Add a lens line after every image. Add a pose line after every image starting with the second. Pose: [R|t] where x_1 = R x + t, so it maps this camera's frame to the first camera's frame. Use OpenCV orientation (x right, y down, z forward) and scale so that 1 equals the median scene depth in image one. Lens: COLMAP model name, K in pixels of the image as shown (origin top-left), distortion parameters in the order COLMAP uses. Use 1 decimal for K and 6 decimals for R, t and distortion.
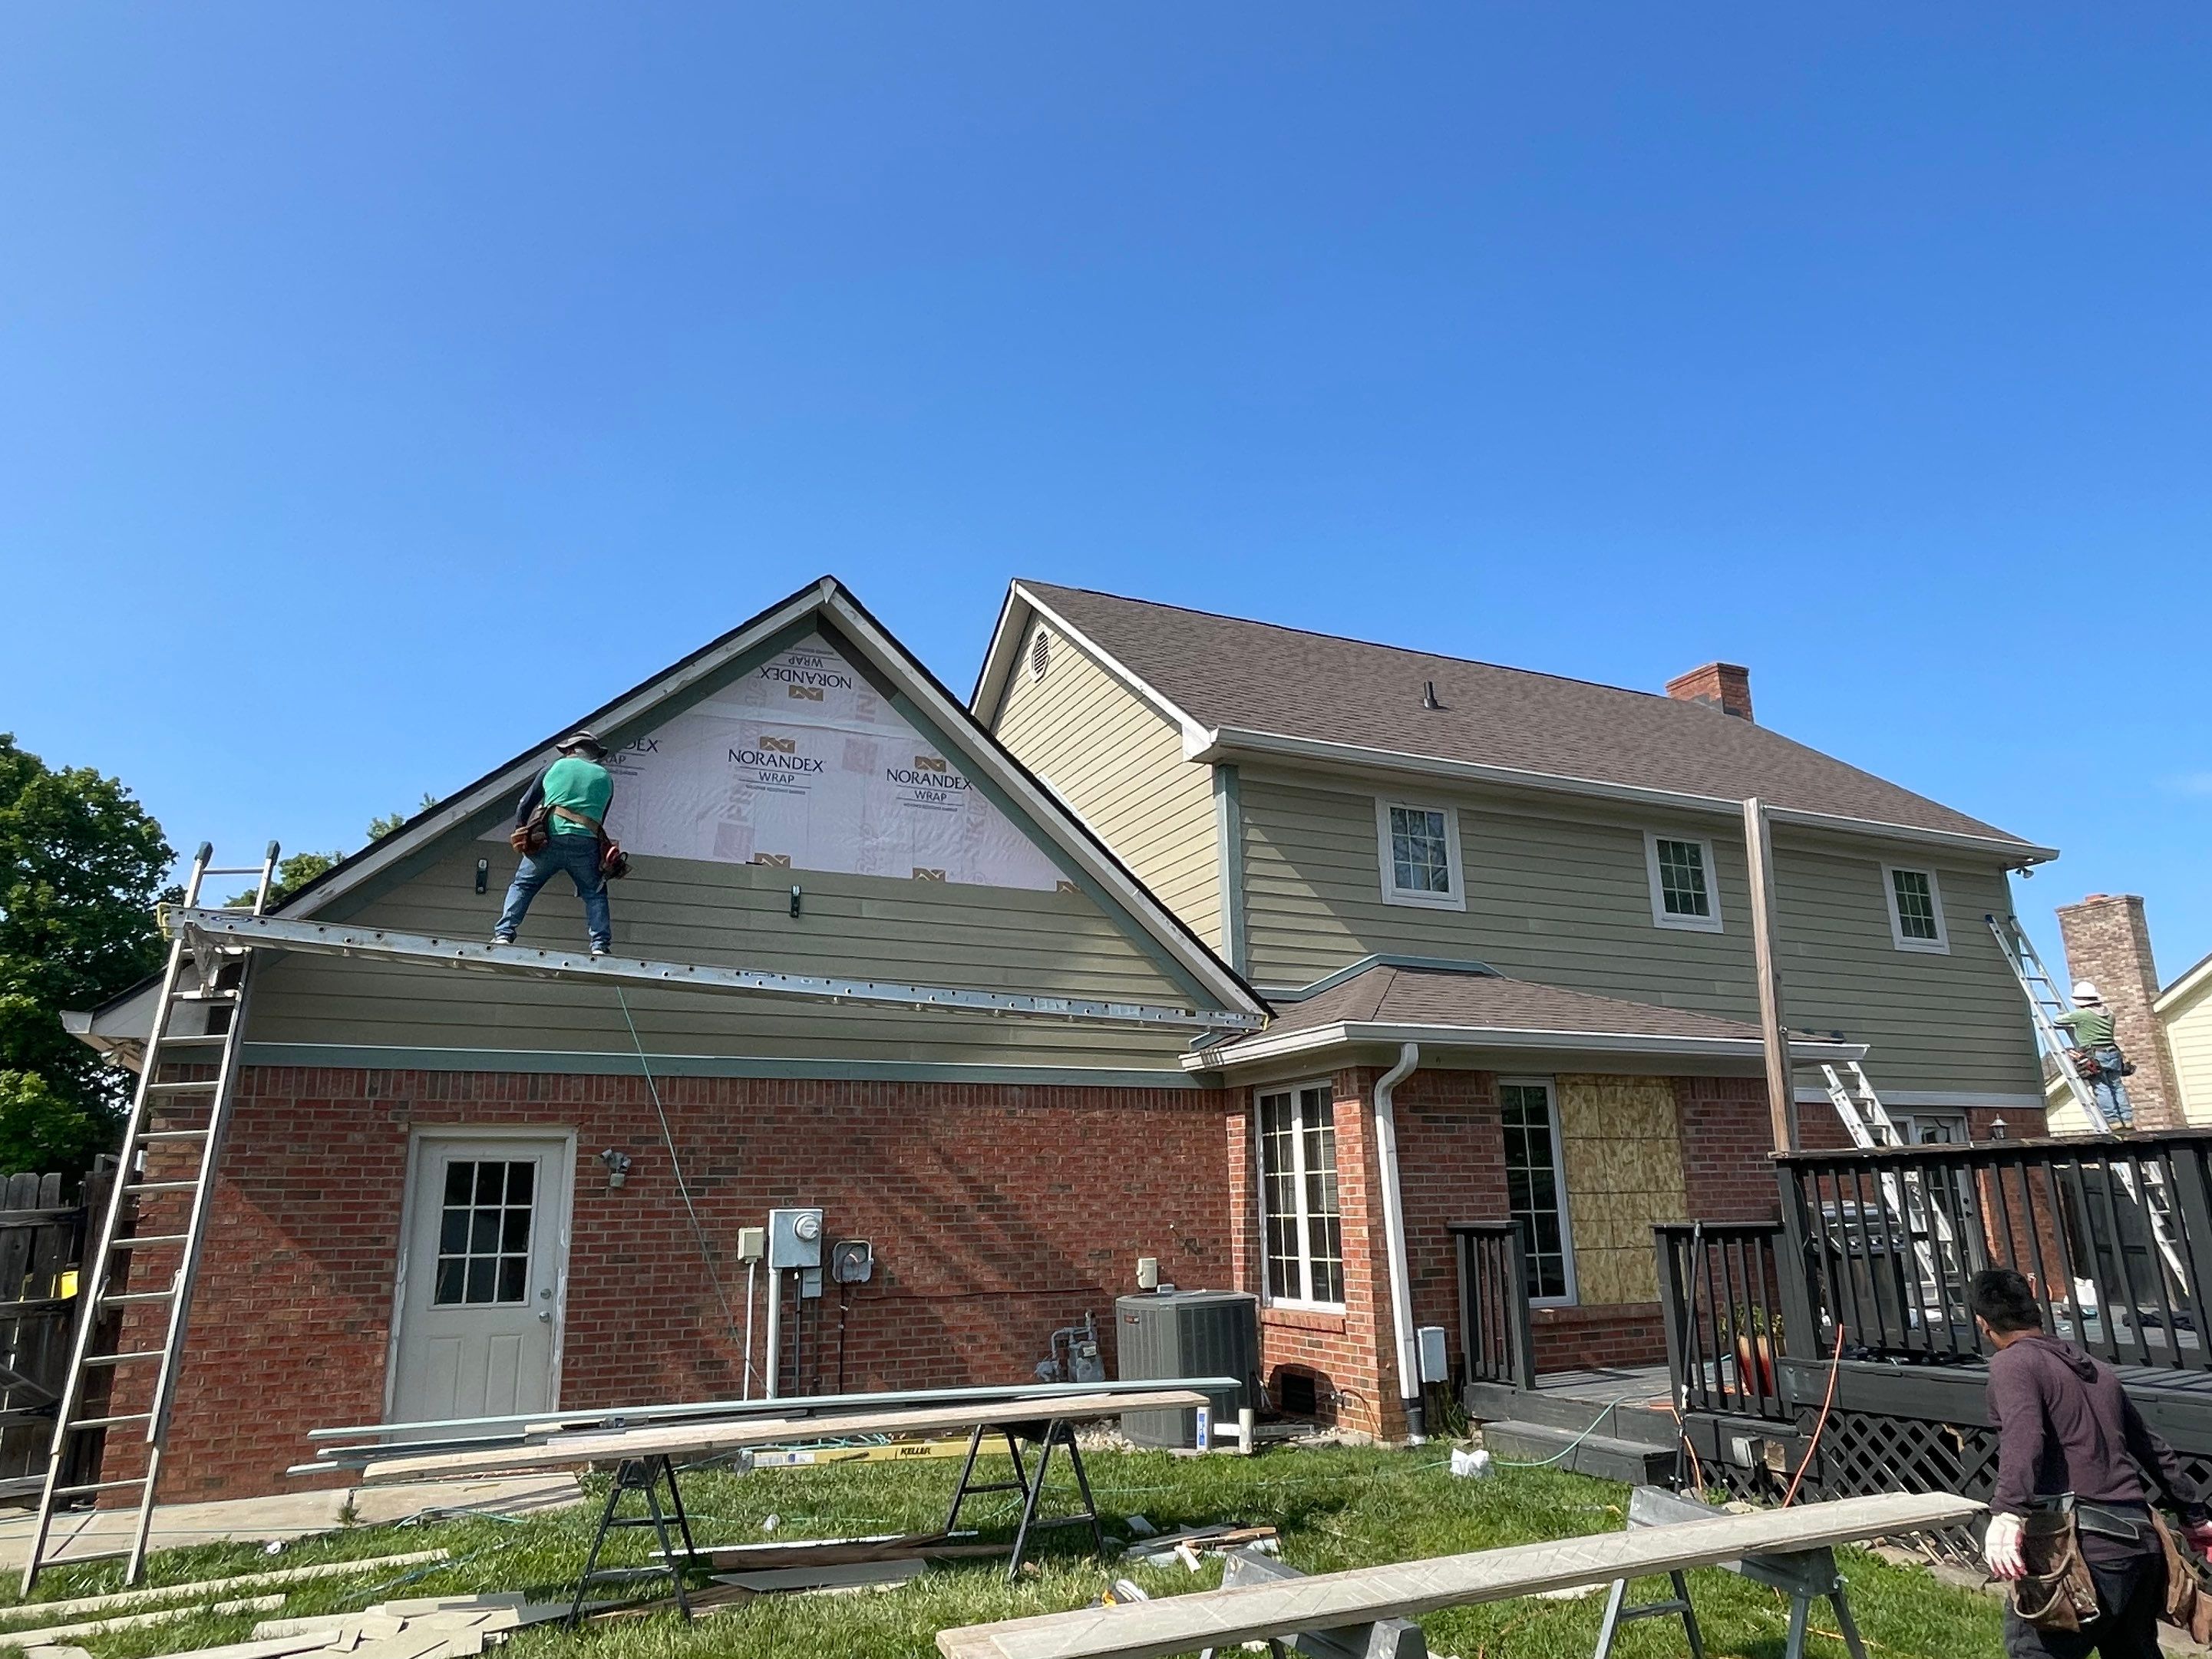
lens RADIAL K [[1377.3, 0, 1103.7], [0, 1377.3, 856.6], [0, 0, 1]] dist [0.004887, -0.010742]
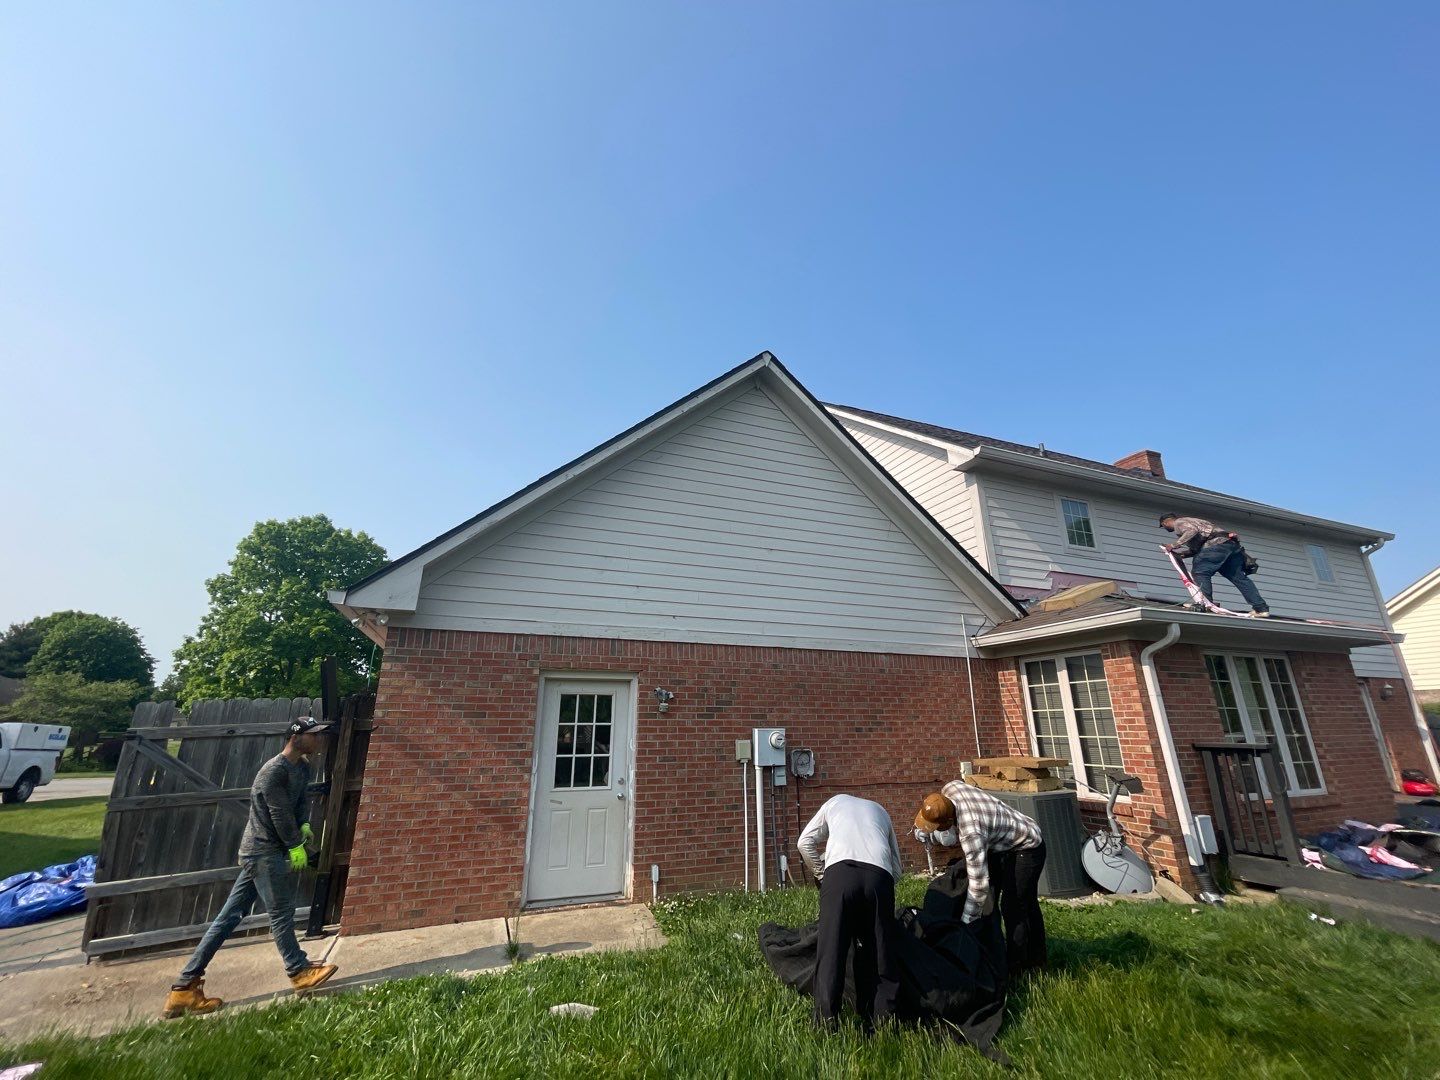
lens RADIAL K [[569.8, 0, 714.1], [0, 569.8, 550.8], [0, 0, 1]] dist [0.000353, -0.000026]
pose [[0.997335, -0.007599, -0.072555, -0.242603], [0.004113, 0.998836, -0.048066, 0.085869], [0.072835, 0.047640, 0.996206, 0.342398]]
